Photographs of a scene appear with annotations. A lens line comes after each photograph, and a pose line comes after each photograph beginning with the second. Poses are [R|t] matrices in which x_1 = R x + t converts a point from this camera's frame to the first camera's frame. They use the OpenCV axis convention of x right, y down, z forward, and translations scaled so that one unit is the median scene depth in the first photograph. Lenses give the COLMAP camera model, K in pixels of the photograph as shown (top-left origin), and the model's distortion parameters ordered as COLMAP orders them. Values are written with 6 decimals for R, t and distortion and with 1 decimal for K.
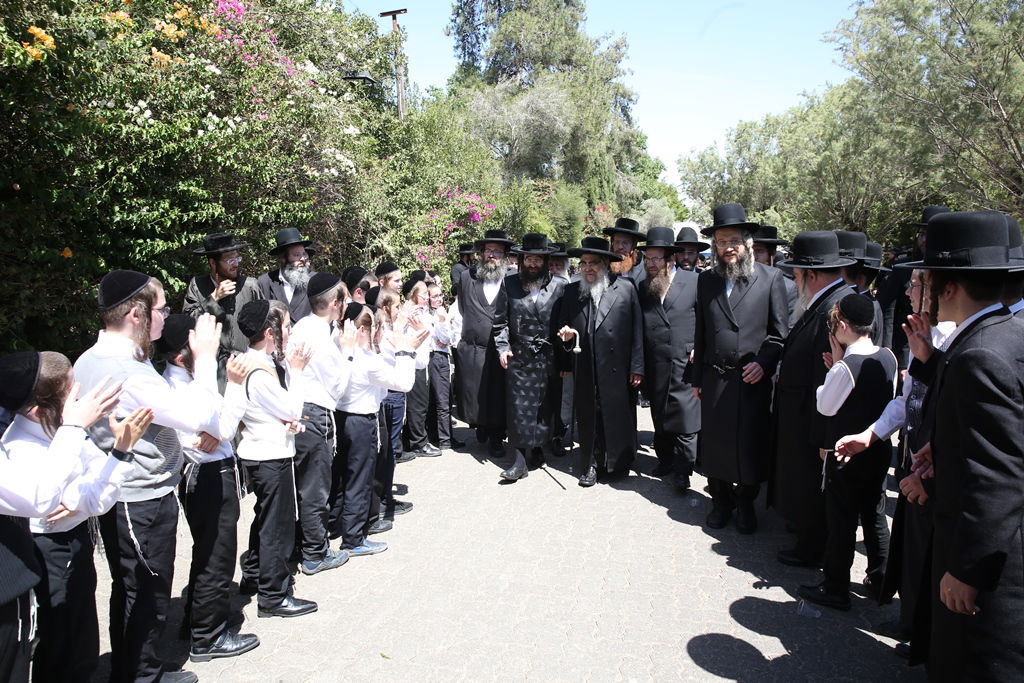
lens RADIAL K [[694.4, 0, 512.0], [0, 694.4, 341.5], [0, 0, 1]] dist [-0.101238, 0.083260]
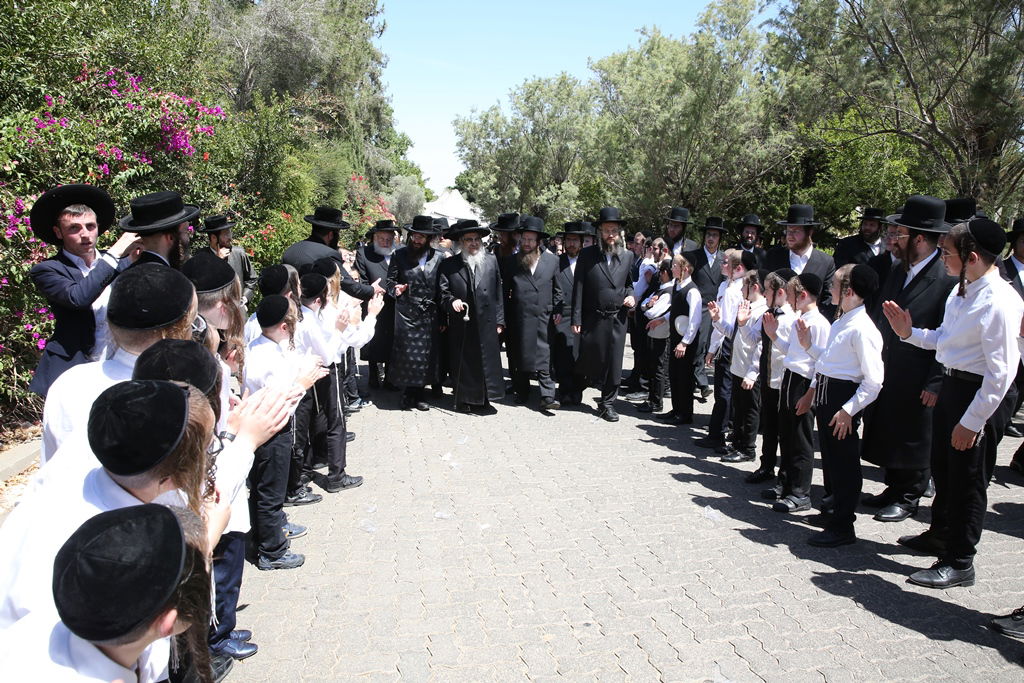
lens RADIAL K [[694.4, 0, 512.0], [0, 694.4, 341.5], [0, 0, 1]] dist [-0.101238, 0.083260]
pose [[0.931332, -0.034513, 0.362533, -0.005917], [0.024862, 0.999202, 0.031255, -0.022346], [-0.363323, -0.020095, 0.931447, 0.203875]]
